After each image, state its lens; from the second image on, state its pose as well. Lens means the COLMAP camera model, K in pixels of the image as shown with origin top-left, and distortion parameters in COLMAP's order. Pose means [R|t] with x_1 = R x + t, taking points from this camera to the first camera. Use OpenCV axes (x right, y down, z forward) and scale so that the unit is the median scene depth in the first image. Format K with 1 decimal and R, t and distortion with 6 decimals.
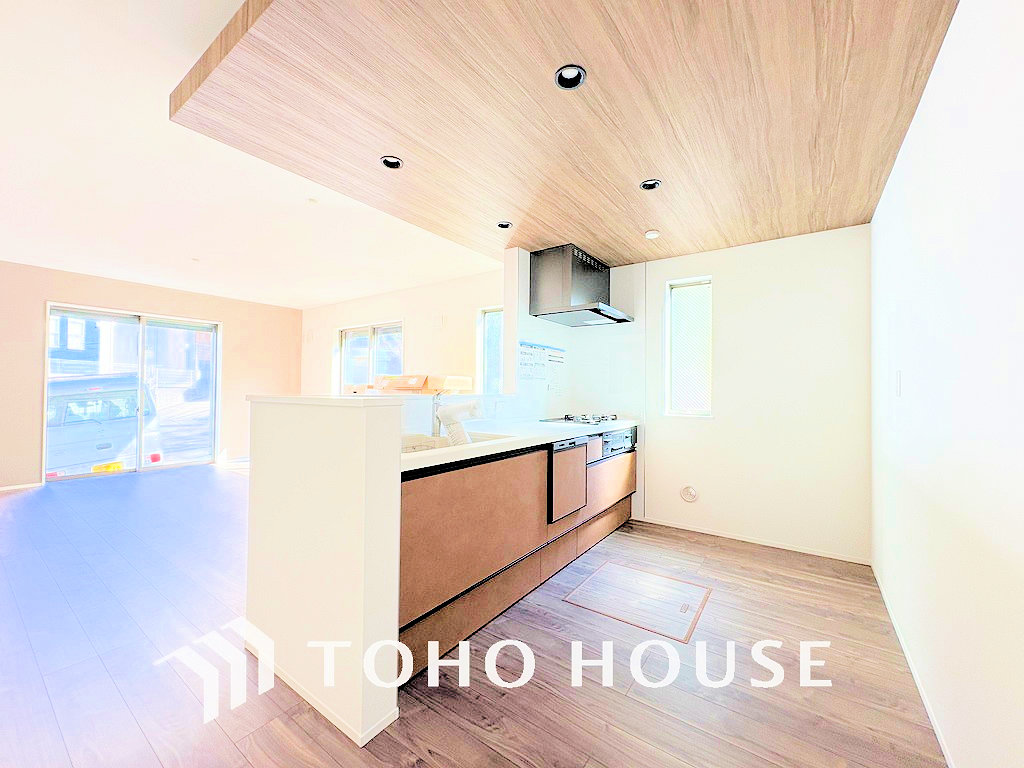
lens RADIAL K [[403.8, 0, 507.3], [0, 403.8, 387.2], [0, 0, 1]] dist [-0.000475, 0.000628]
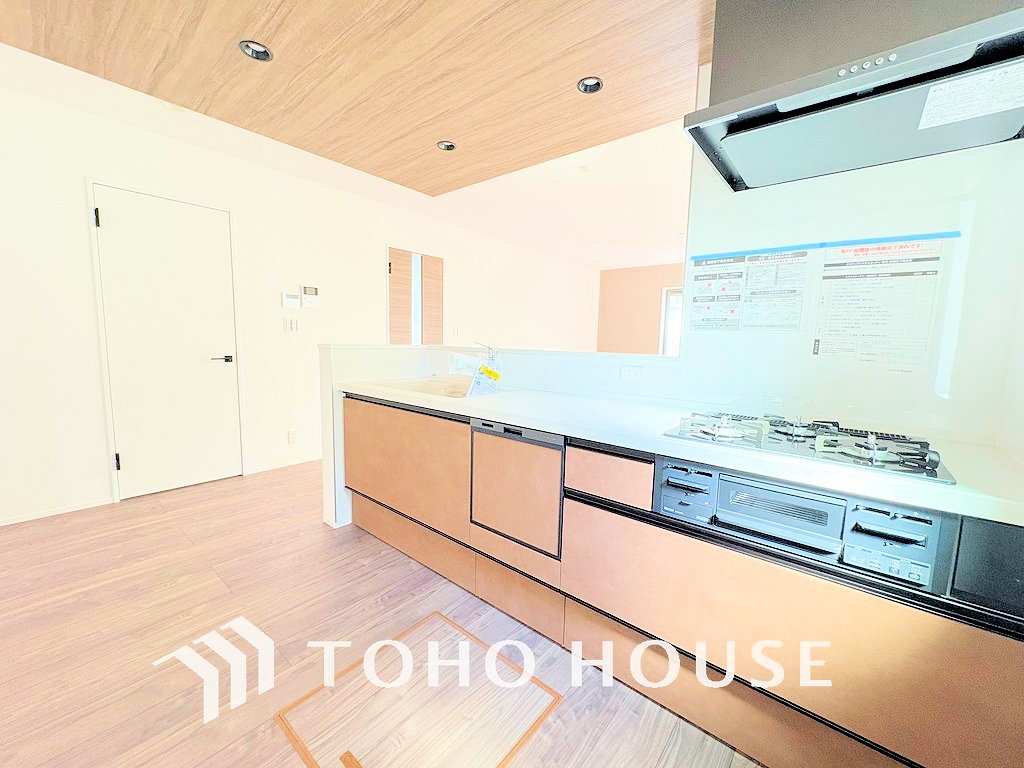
lens RADIAL K [[403.8, 0, 515.0], [0, 403.8, 381.5], [0, 0, 1]] dist [-0.000475, 0.000628]
pose [[-0.067013, 0.089676, -0.993714, 0.584096], [-0.021053, 0.995604, 0.091266, 0.005208], [0.997530, 0.027037, -0.064830, 0.805590]]
